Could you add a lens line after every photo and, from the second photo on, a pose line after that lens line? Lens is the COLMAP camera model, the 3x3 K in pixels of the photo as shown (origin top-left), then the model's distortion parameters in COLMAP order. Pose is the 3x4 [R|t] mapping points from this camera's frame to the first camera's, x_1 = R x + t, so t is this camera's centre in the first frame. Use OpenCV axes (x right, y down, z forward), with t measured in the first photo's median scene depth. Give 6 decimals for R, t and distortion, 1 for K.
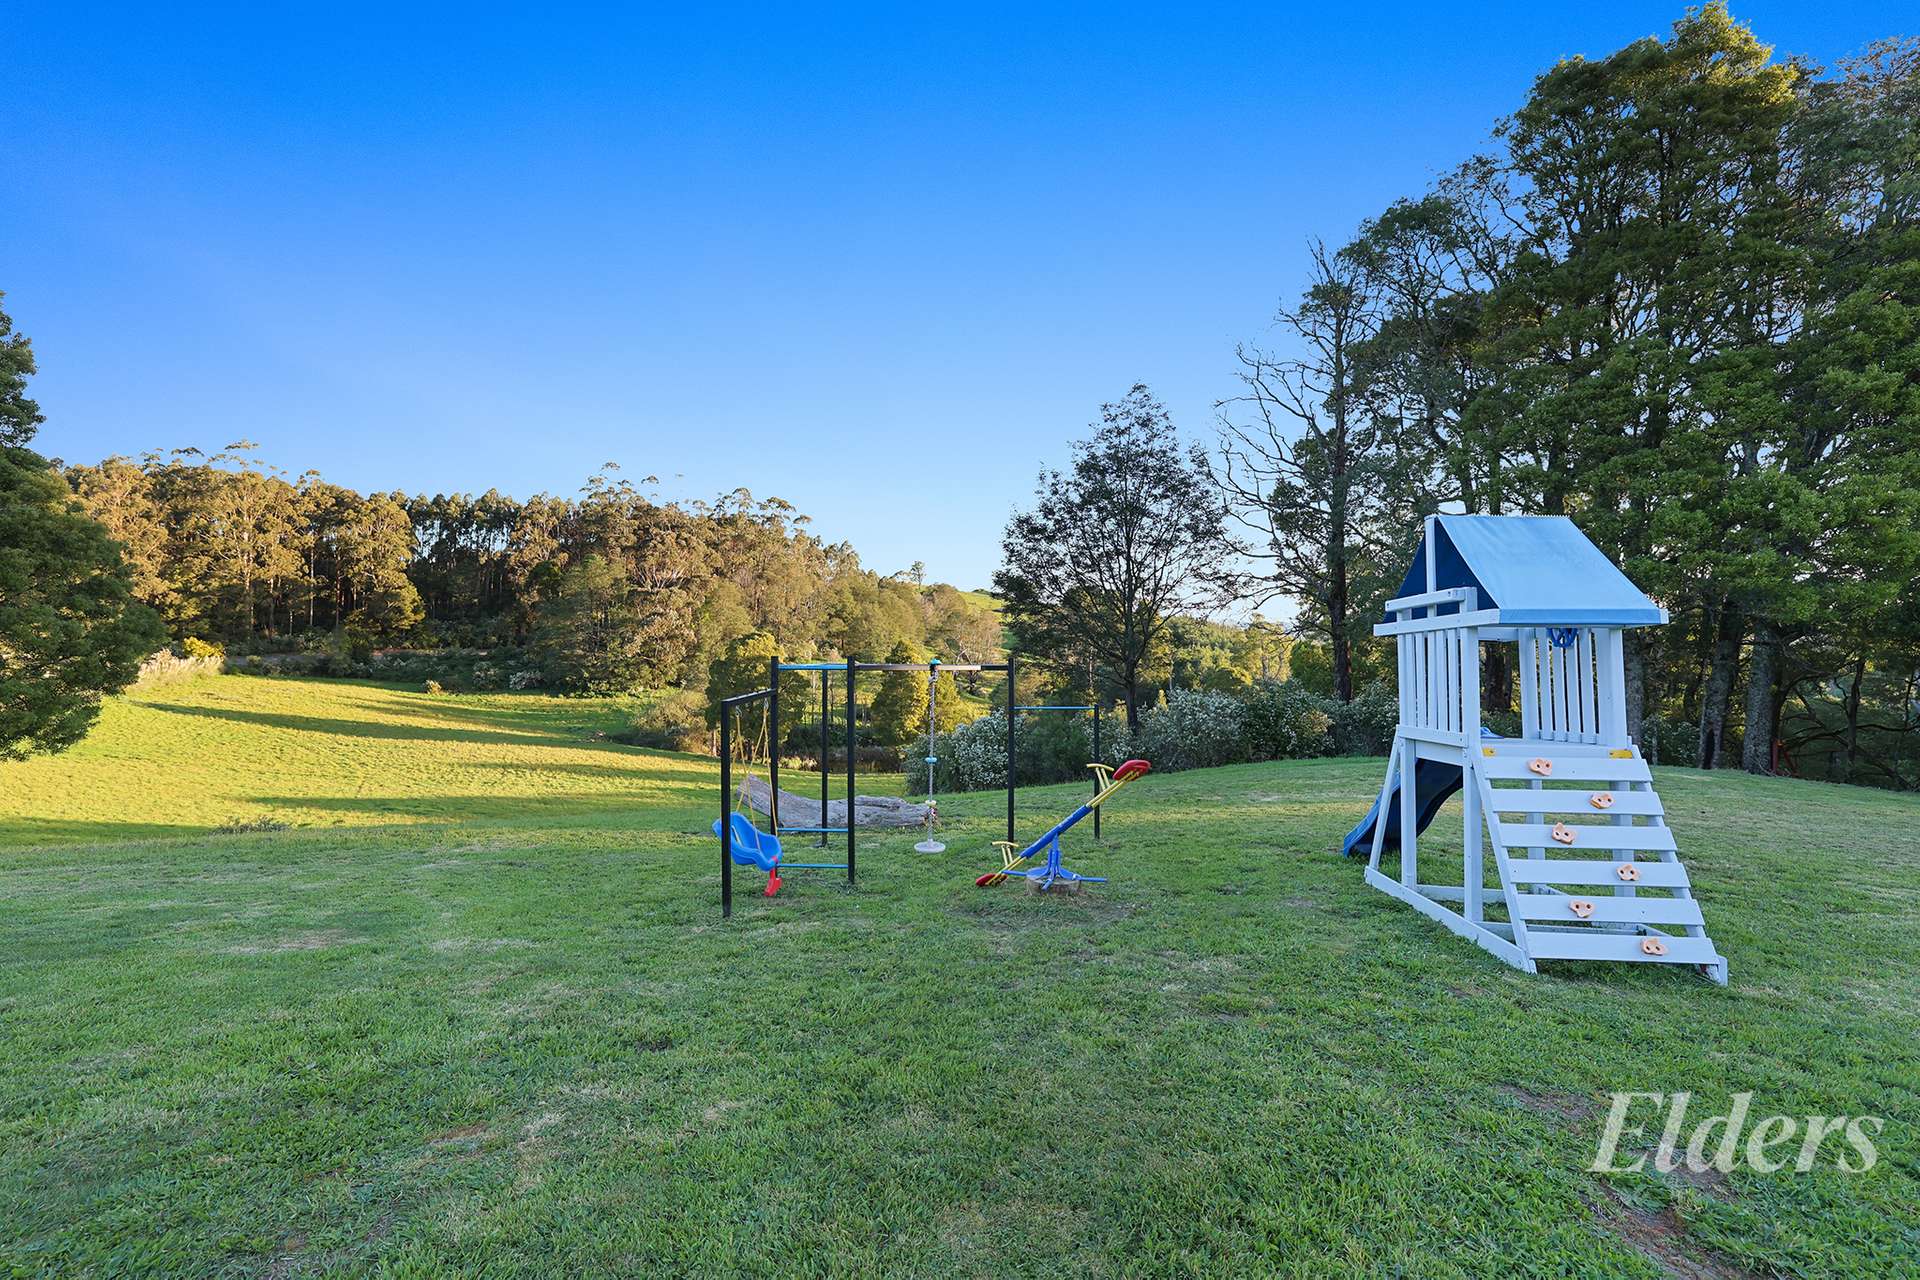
lens RADIAL K [[843.7, 0, 945.5], [0, 843.7, 638.4], [0, 0, 1]] dist [-0.008618, 0.010017]
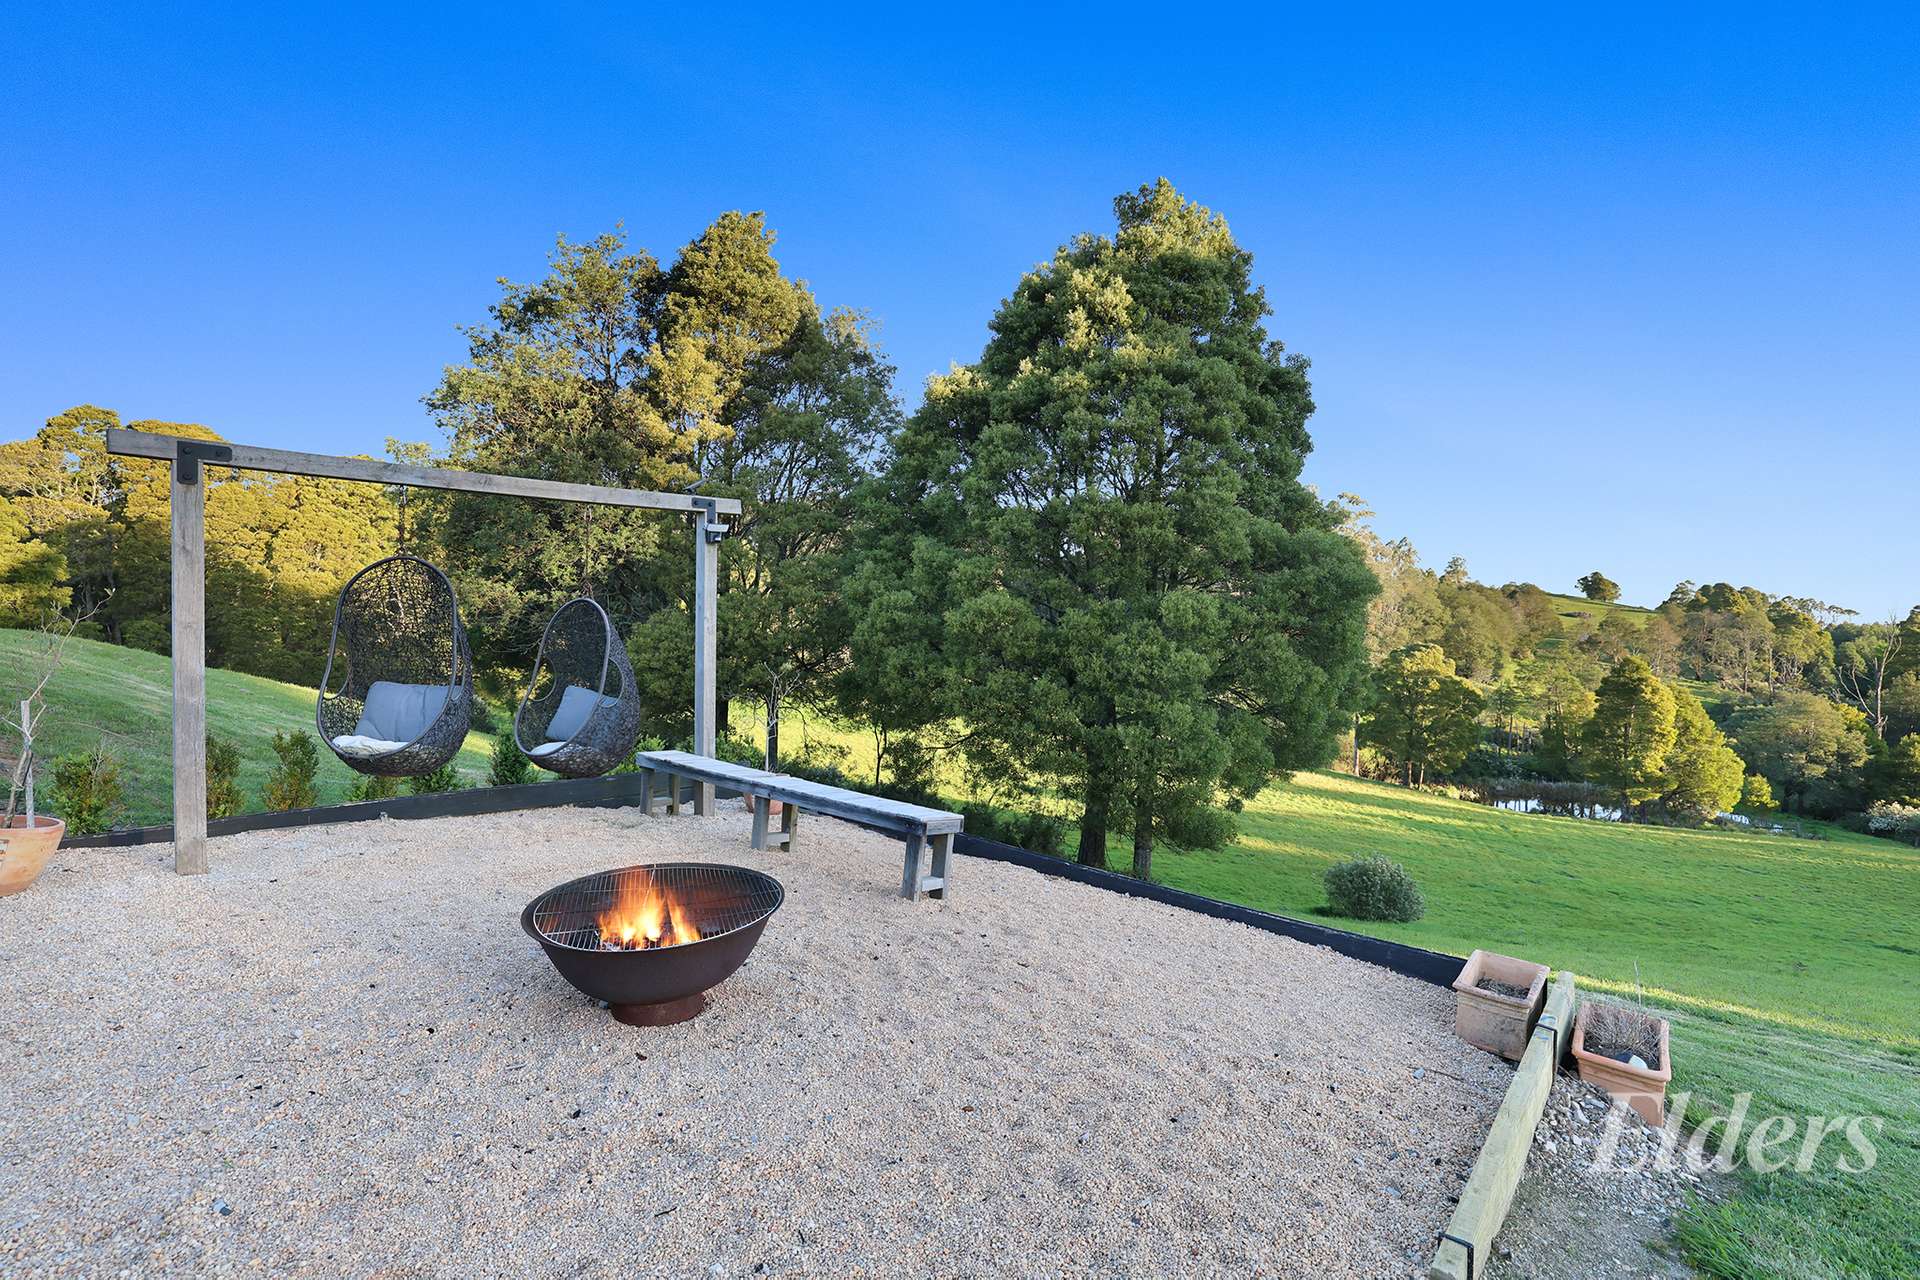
lens RADIAL K [[843.7, 0, 964.0], [0, 843.7, 634.8], [0, 0, 1]] dist [-0.008618, 0.010017]
pose [[0.867610, 0.022168, -0.496751, -0.137516], [-0.024099, 0.999706, 0.002522, -0.004520], [0.496661, 0.009783, 0.867889, -0.009303]]
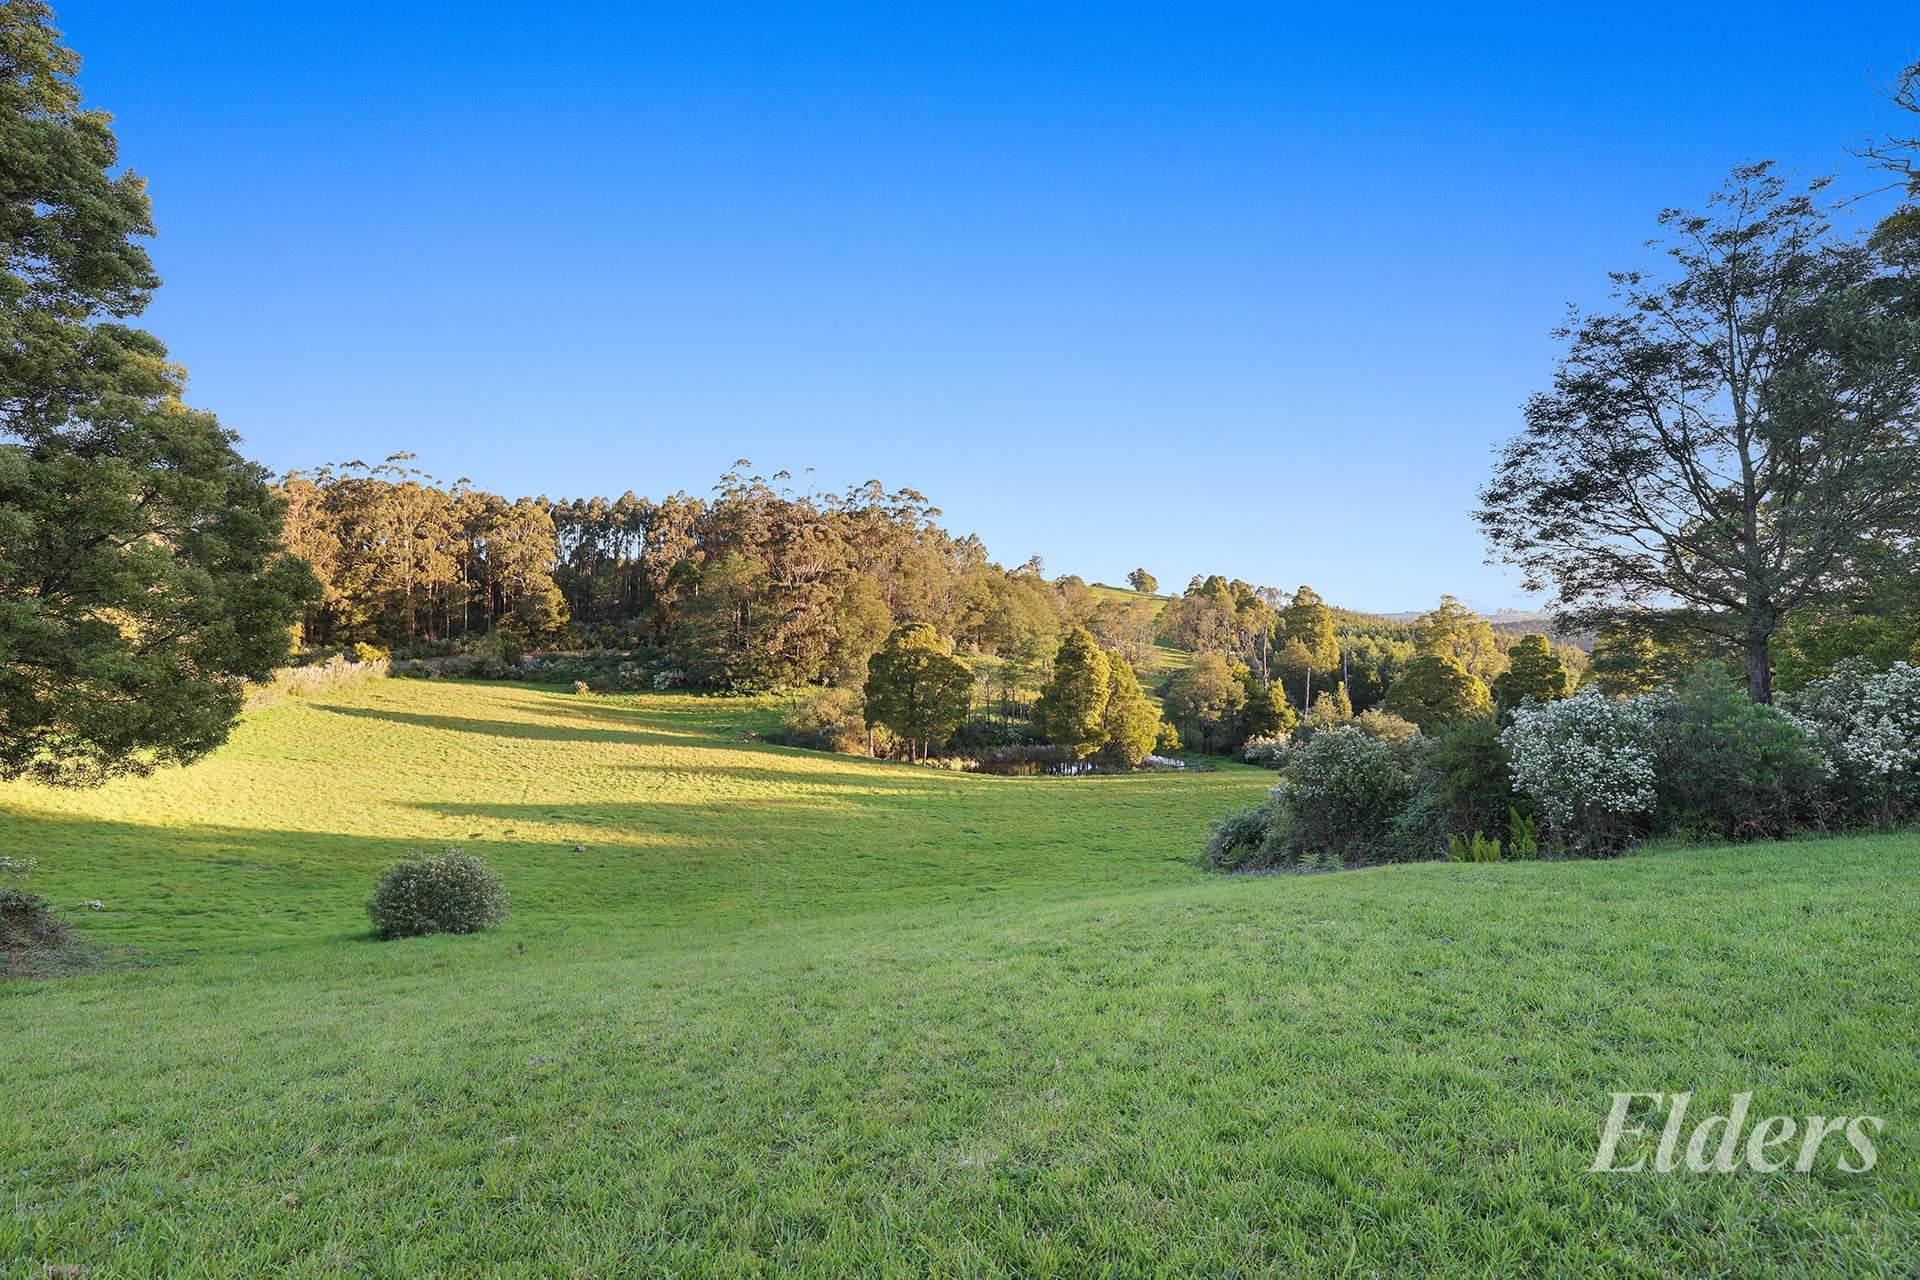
lens RADIAL K [[843.7, 0, 951.9], [0, 843.7, 638.9], [0, 0, 1]] dist [-0.008618, 0.010017]
pose [[0.992867, -0.018318, -0.117816, -0.052660], [0.018604, 0.999826, 0.001324, 0.006504], [0.117771, -0.003506, 0.993035, 0.059346]]
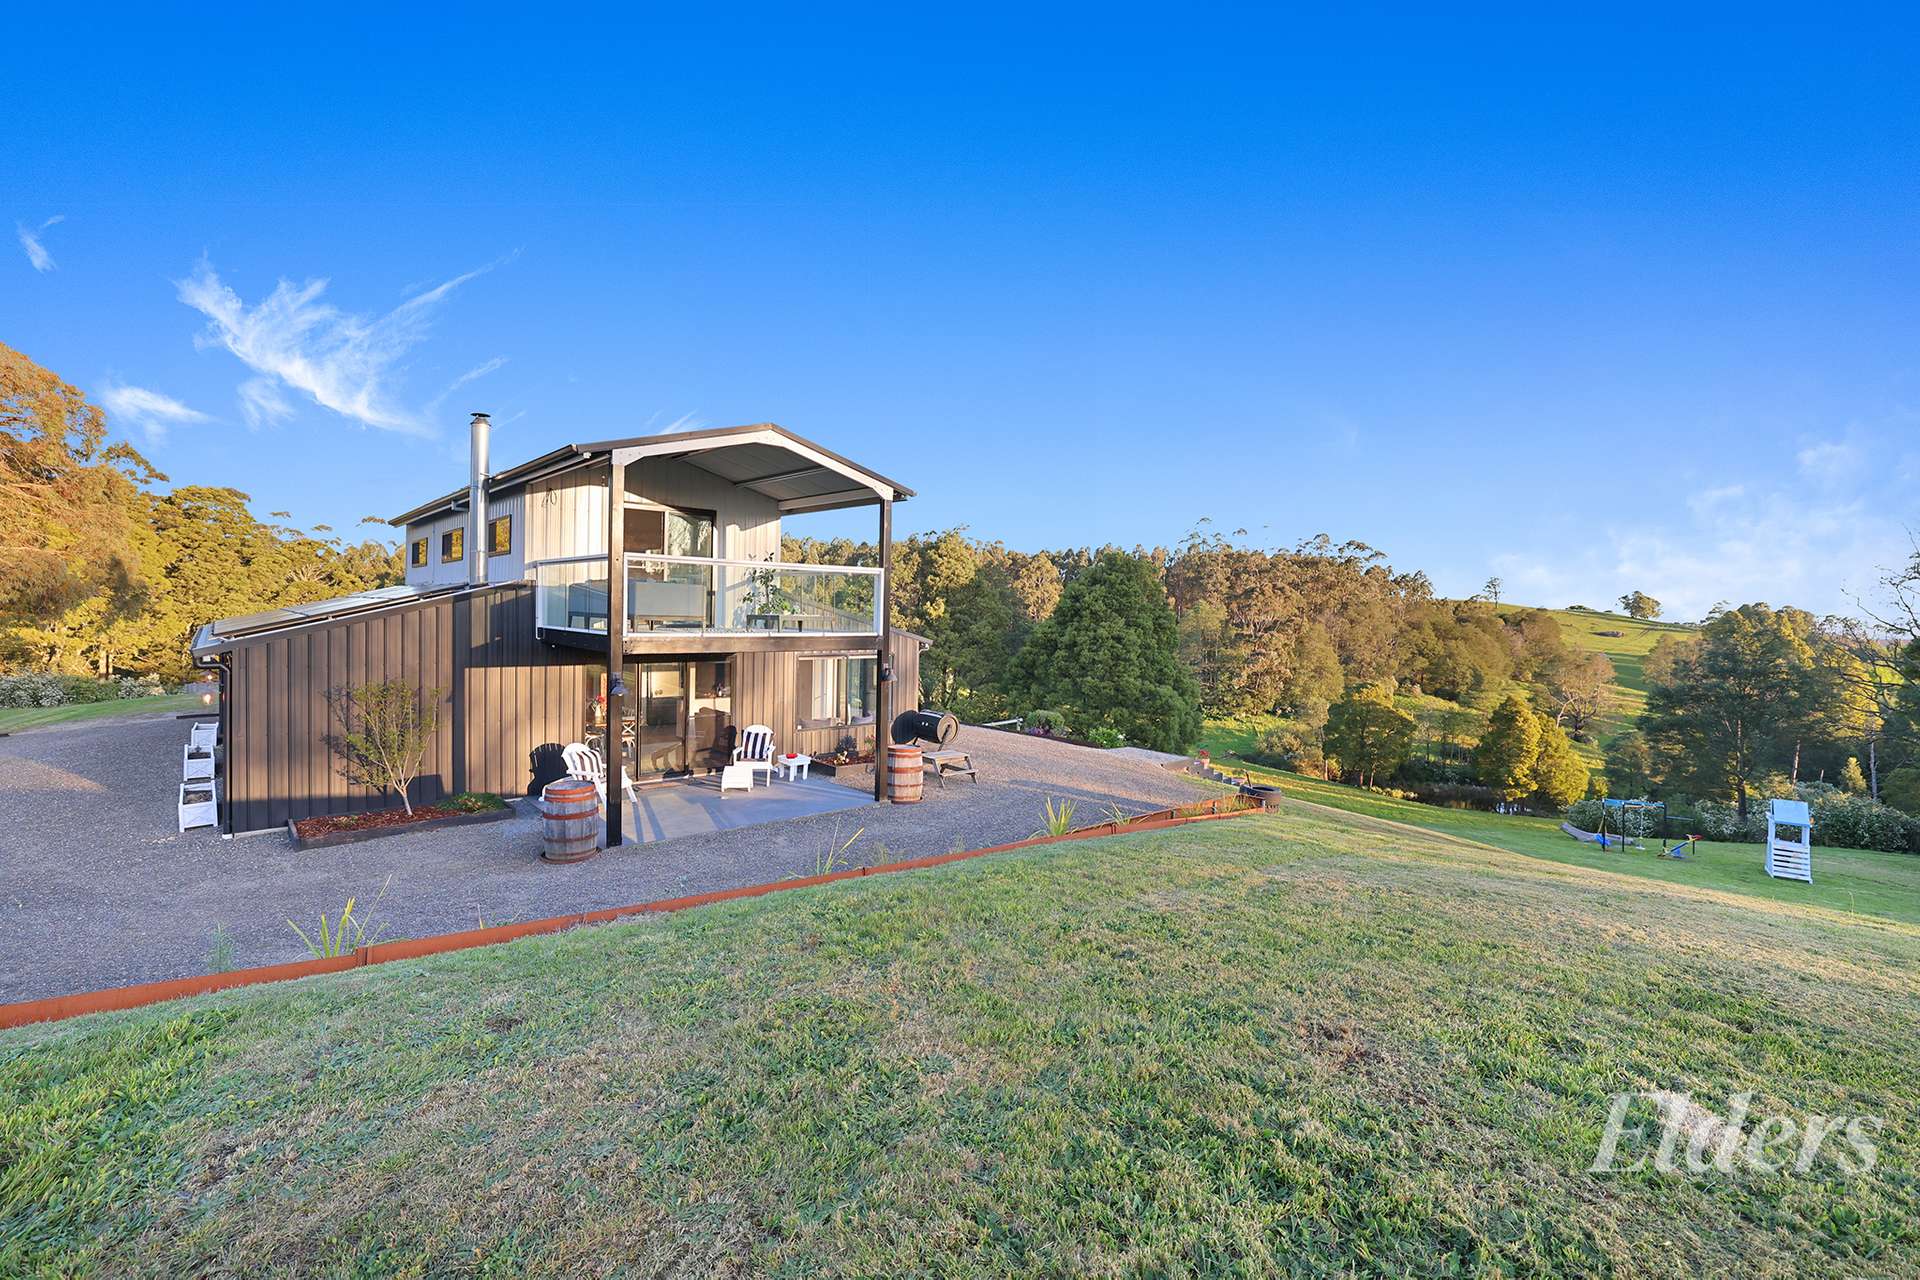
lens RADIAL K [[843.7, 0, 968.0], [0, 843.7, 633.1], [0, 0, 1]] dist [-0.008618, 0.010017]
pose [[0.835881, 0.017094, -0.548644, -0.028422], [-0.025255, 0.999654, -0.007331, -0.037281], [0.548329, 0.019983, 0.836024, -0.226850]]
